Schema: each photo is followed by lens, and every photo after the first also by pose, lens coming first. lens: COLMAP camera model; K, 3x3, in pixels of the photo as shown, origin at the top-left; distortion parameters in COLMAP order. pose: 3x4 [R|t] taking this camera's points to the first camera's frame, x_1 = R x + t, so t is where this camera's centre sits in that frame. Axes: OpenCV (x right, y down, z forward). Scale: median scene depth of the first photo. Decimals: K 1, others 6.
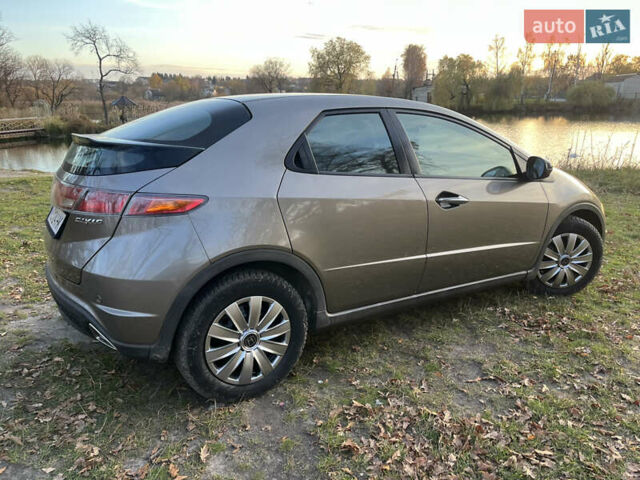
lens RADIAL K [[501.9, 0, 334.1], [0, 501.9, 240.0], [0, 0, 1]] dist [0.085039, -0.113571]
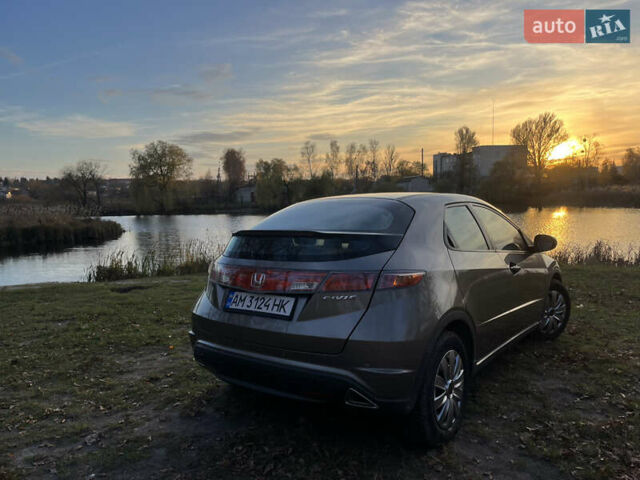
lens RADIAL K [[502.8, 0, 322.4], [0, 502.8, 239.8], [0, 0, 1]] dist [0.092848, -0.117729]
pose [[0.934154, -0.046339, 0.353849, -0.679232], [0.112252, 0.979360, -0.168087, 0.015714], [-0.338757, 0.196740, 0.920075, -0.067697]]
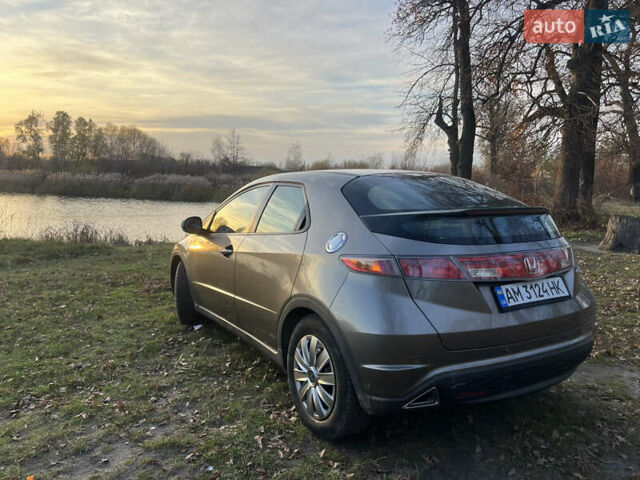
lens RADIAL K [[502.8, 0, 322.4], [0, 502.8, 239.8], [0, 0, 1]] dist [0.092848, -0.117729]
pose [[-0.002070, -0.105650, 0.994401, -1.284161], [0.243752, 0.964356, 0.102965, -0.291912], [-0.969835, 0.242600, 0.023756, 1.155342]]
